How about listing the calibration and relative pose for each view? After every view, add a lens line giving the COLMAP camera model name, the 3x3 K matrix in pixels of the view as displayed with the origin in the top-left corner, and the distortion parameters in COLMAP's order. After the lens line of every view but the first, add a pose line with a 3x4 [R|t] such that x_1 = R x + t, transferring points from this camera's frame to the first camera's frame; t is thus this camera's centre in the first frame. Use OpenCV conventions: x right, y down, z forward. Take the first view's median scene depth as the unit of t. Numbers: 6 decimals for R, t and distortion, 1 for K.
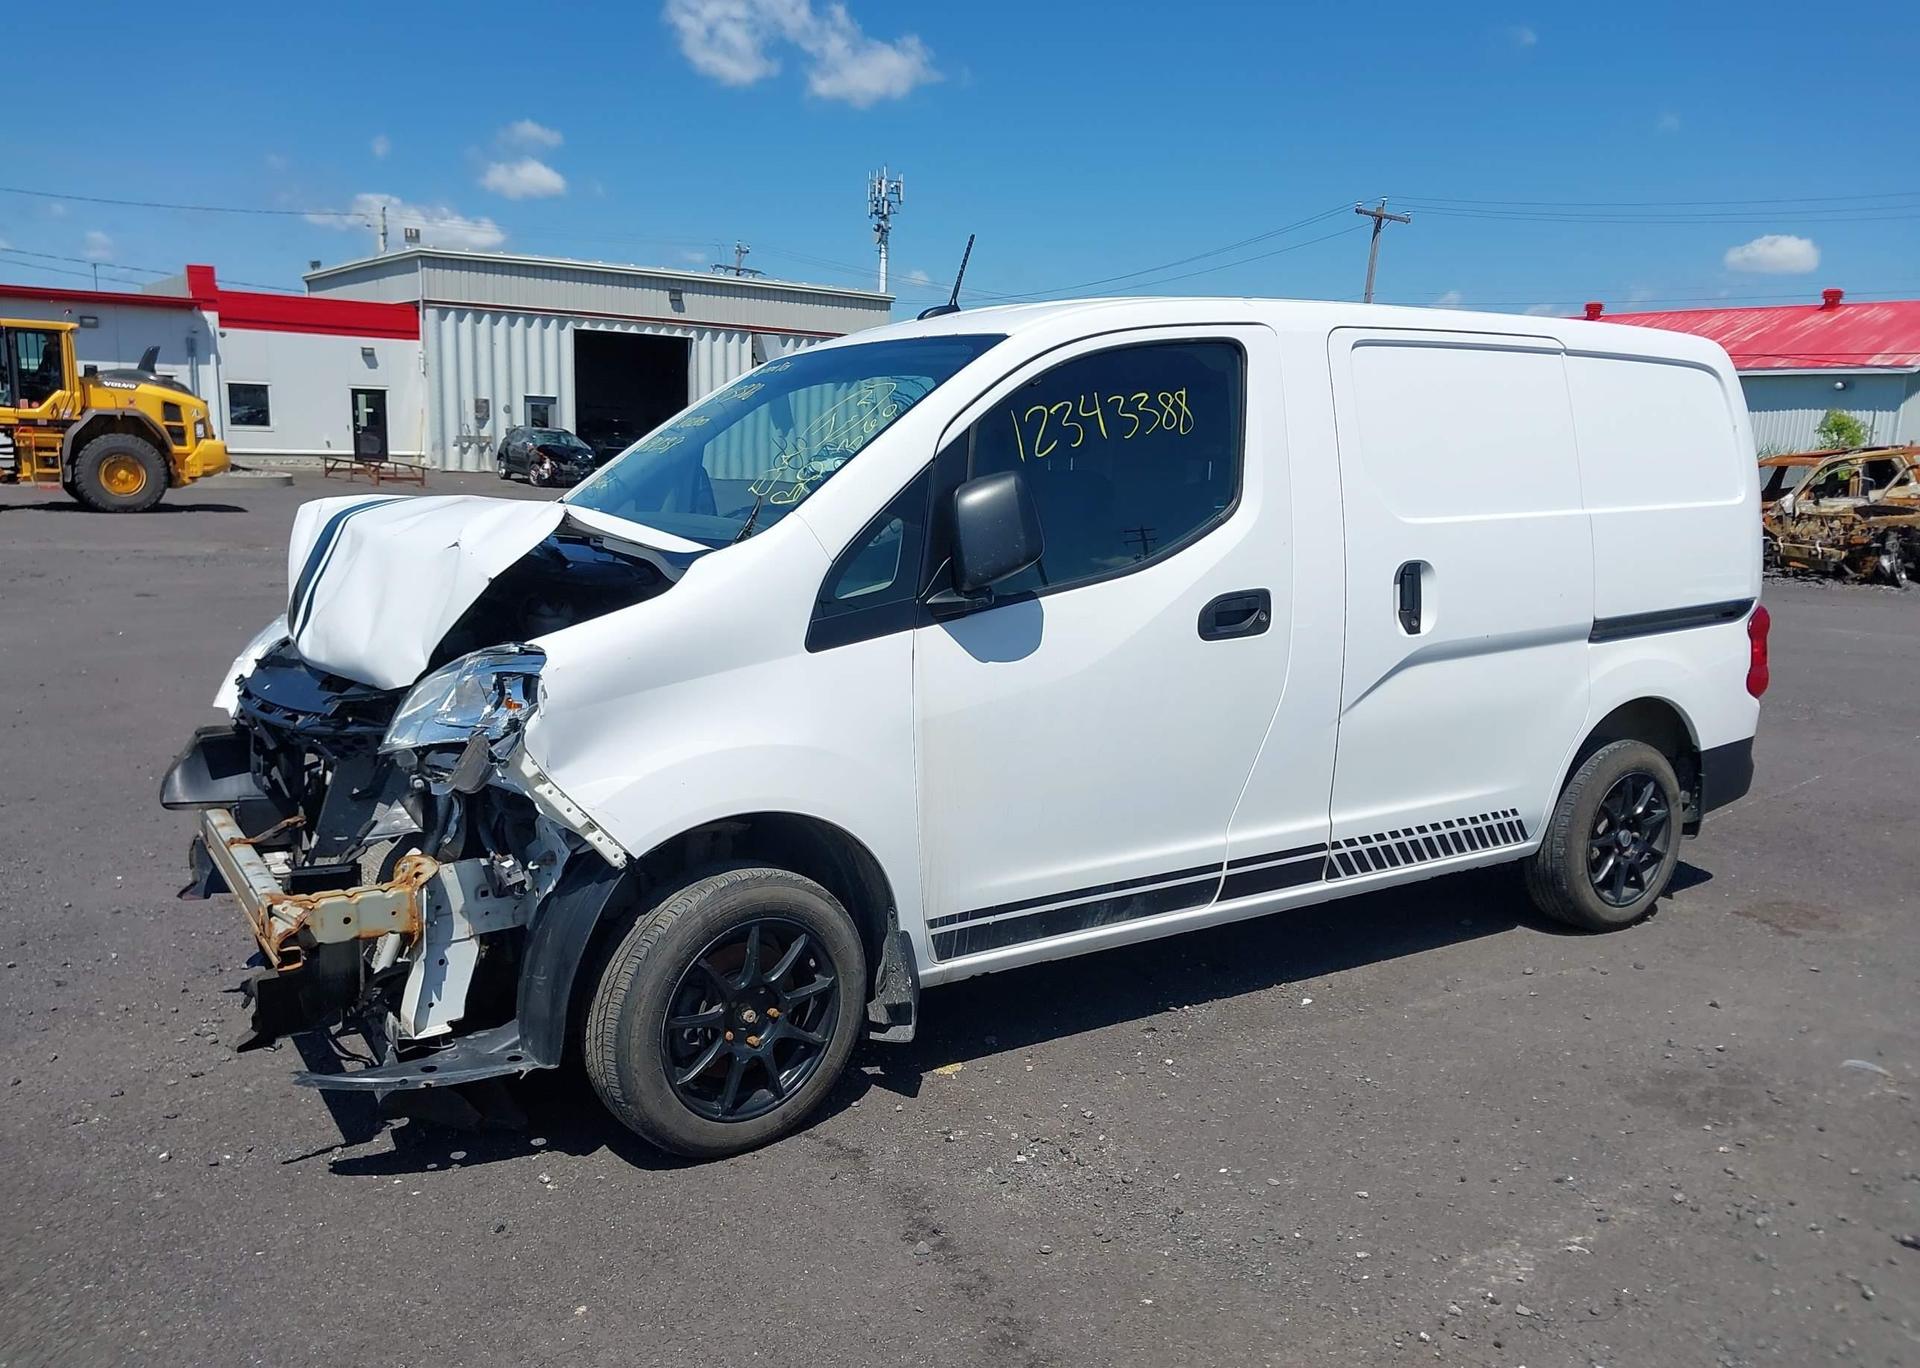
lens RADIAL K [[1511.6, 0, 895.7], [0, 1511.6, 684.1], [0, 0, 1]] dist [0.014607, -0.000357]
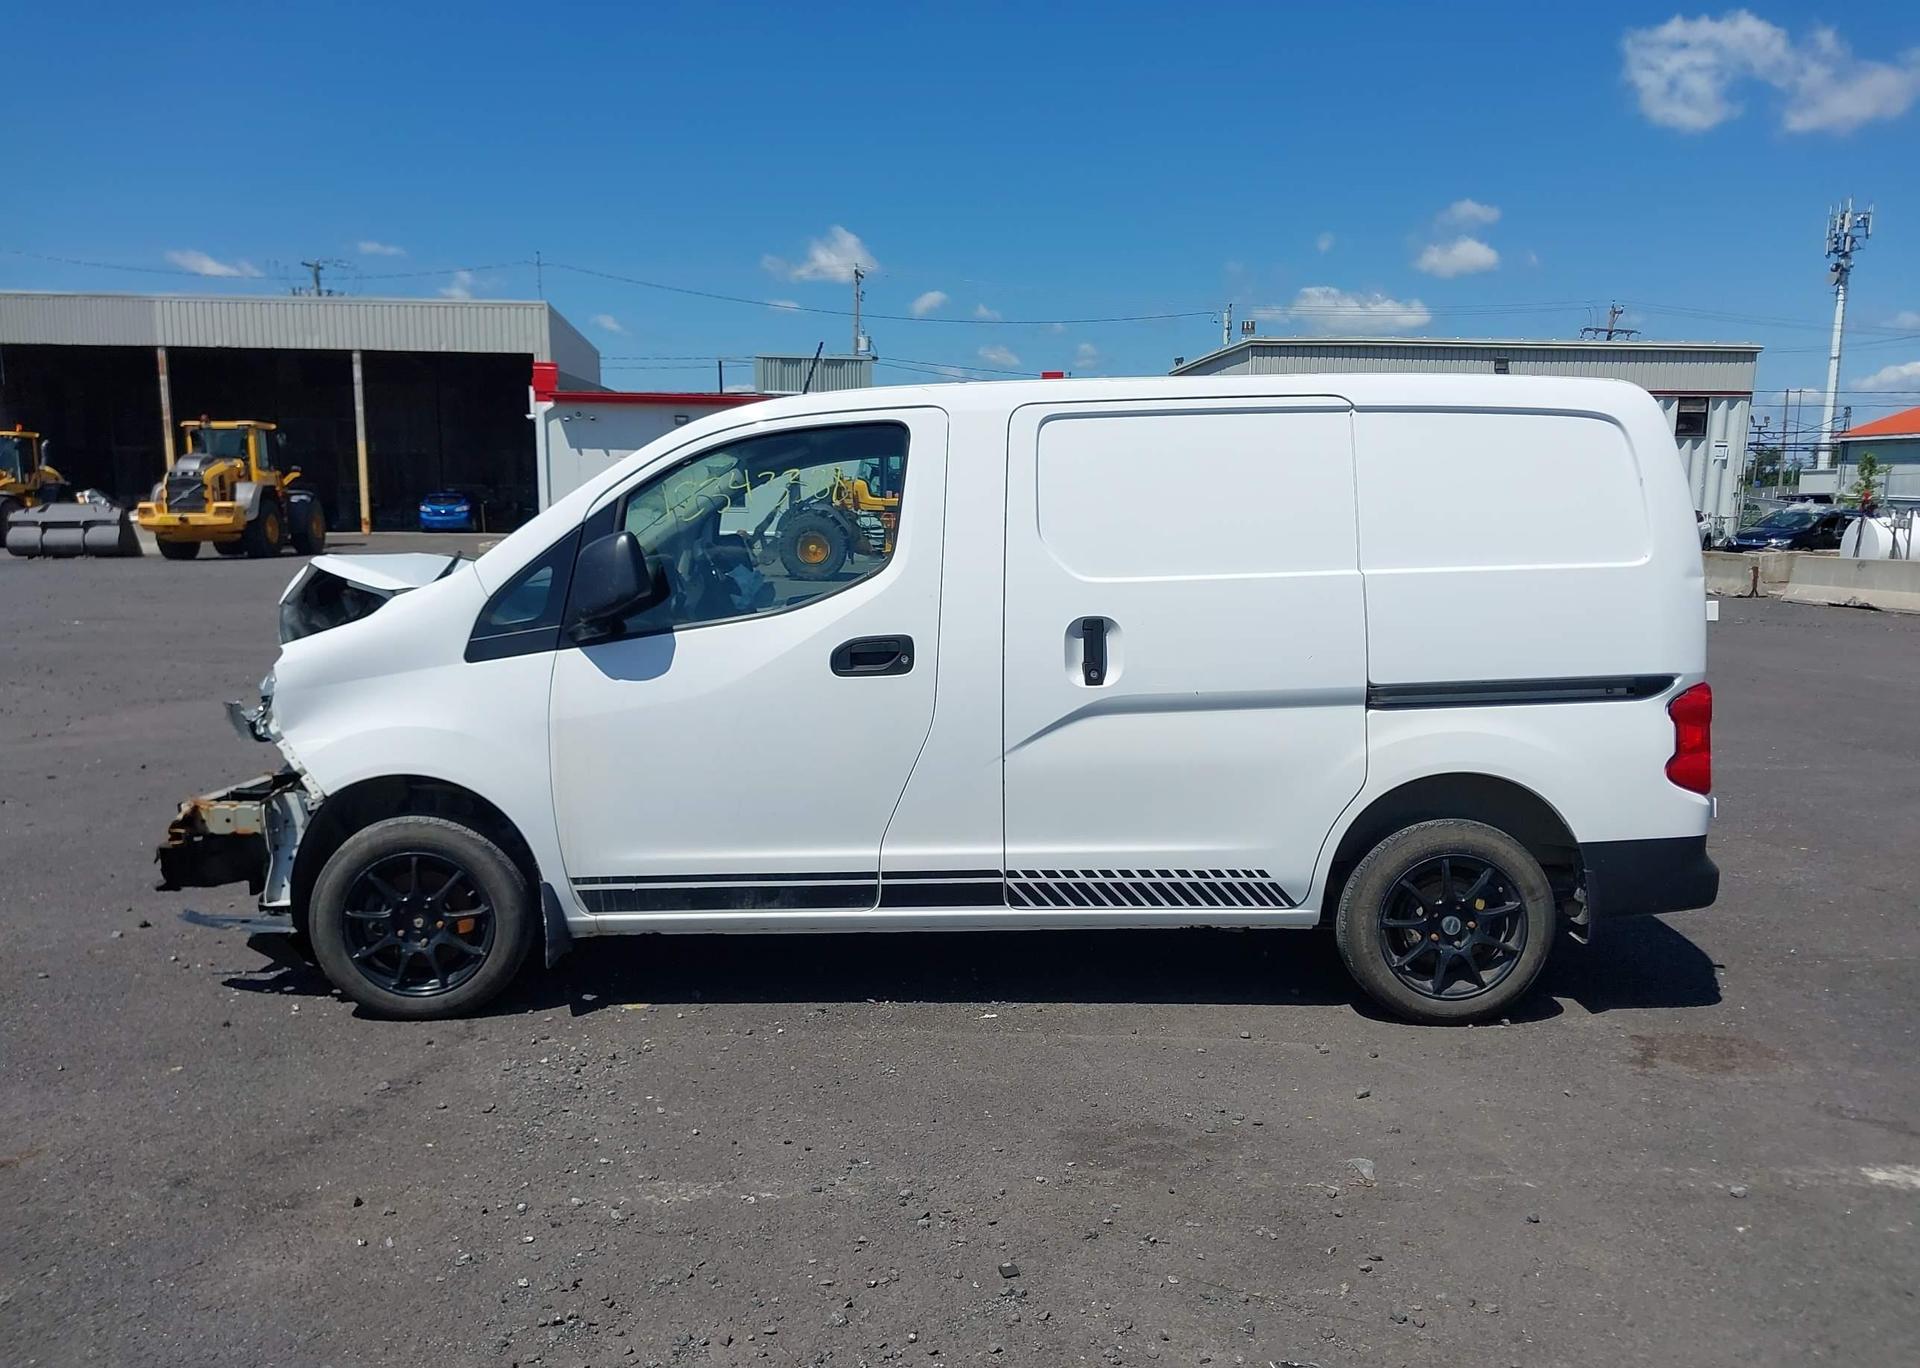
lens RADIAL K [[1446.1, 0, 960.0], [0, 1446.1, 684.0], [0, 0, 1]] dist [0.055947, -0.004366]
pose [[0.846815, 0.050541, -0.529481, 0.823613], [-0.073190, 0.997078, -0.021880, -0.004420], [0.526828, 0.057281, 0.848040, 0.093047]]
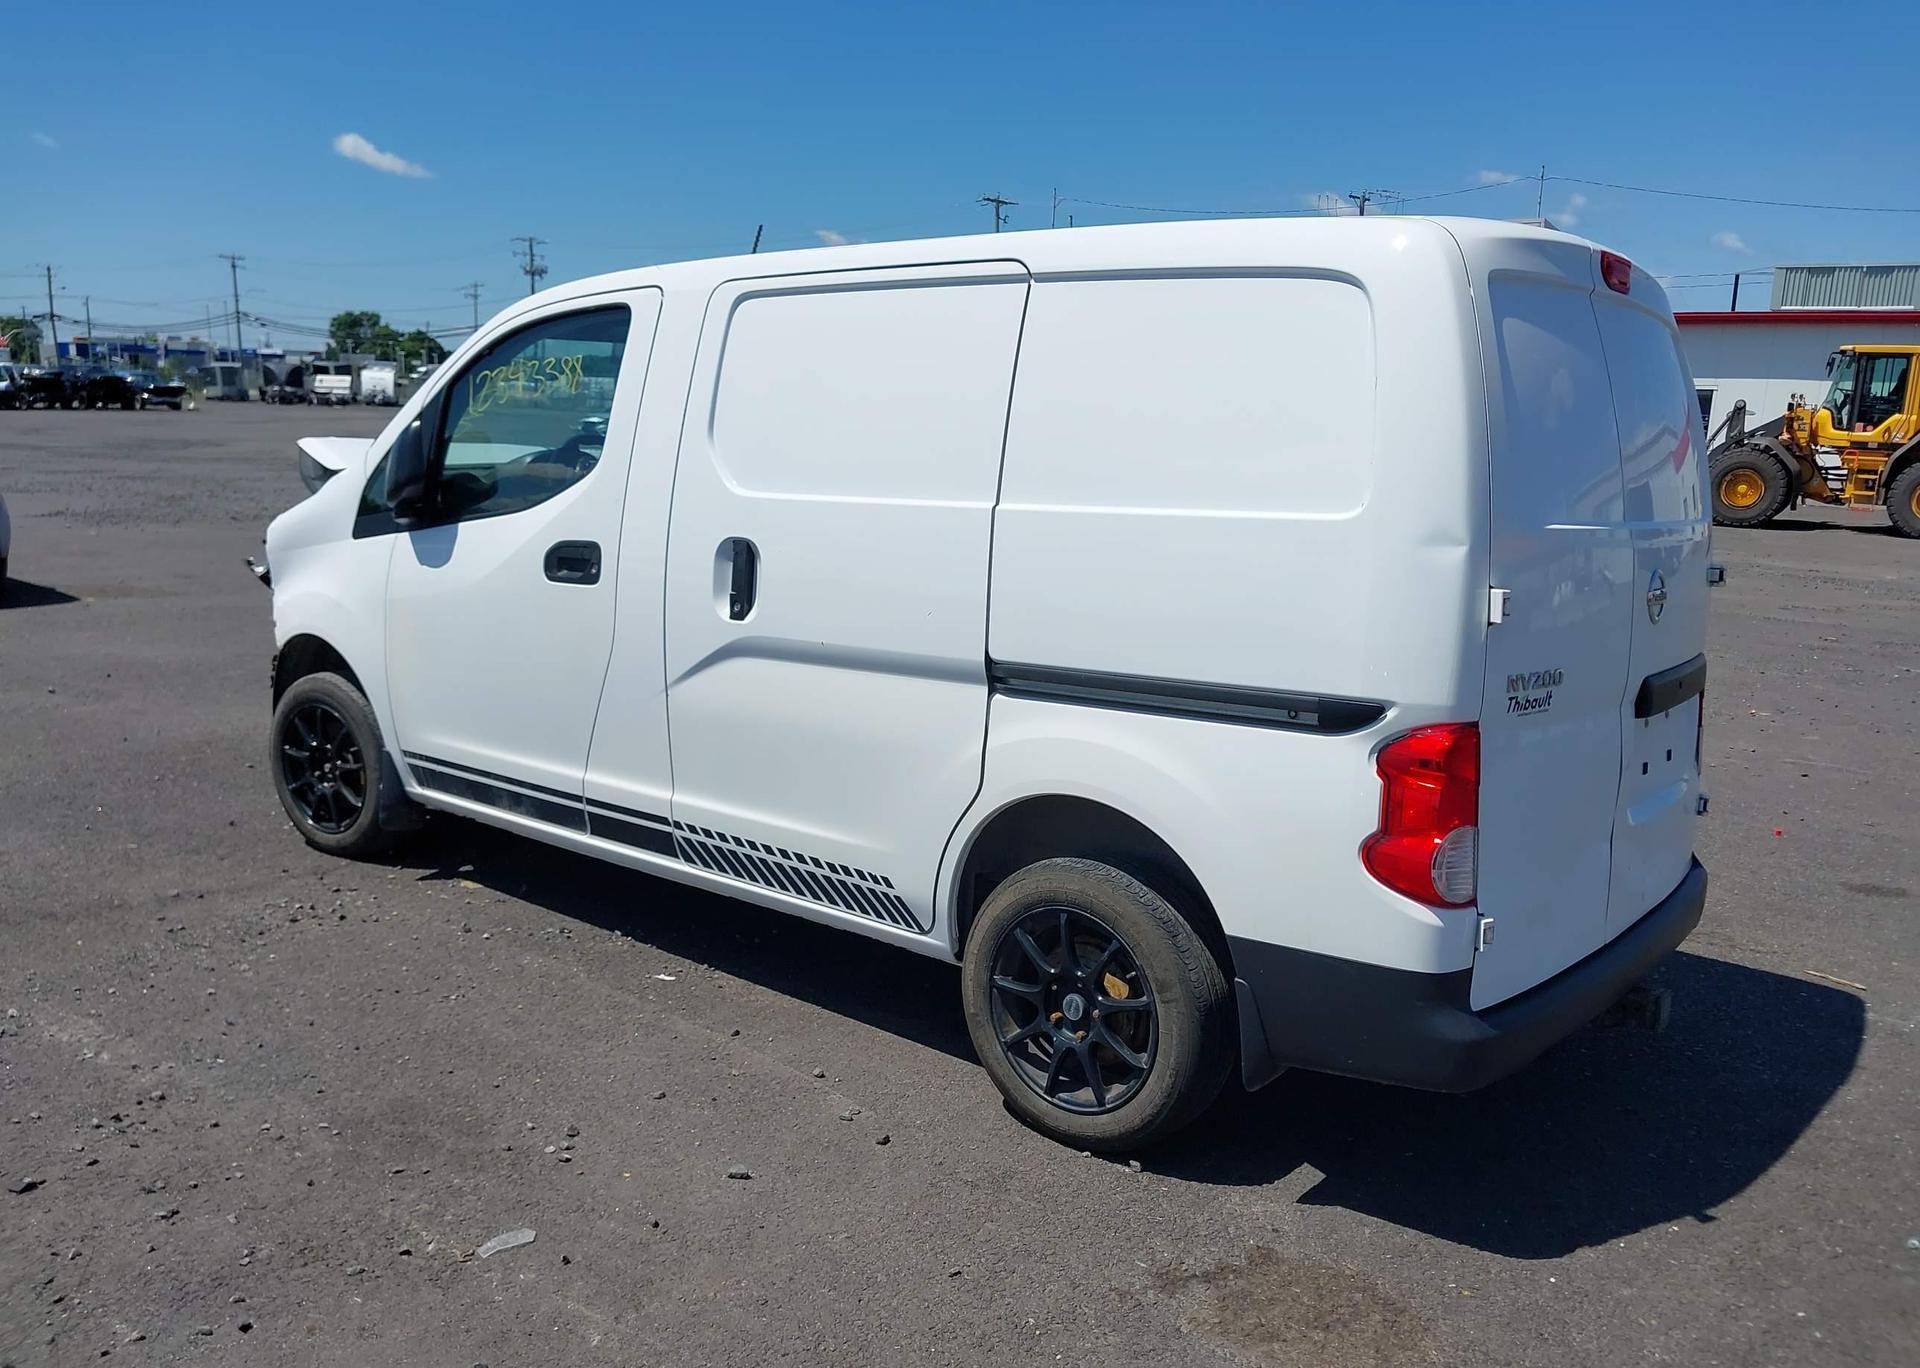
lens RADIAL K [[1452.3, 0, 960.0], [0, 1452.3, 684.0], [0, 0, 1]] dist [0.077594, -0.104387]
pose [[0.355213, 0.162817, -0.920497, 1.222712], [-0.176696, 0.978658, 0.104919, -0.112606], [0.917934, 0.125379, 0.376401, 0.826816]]
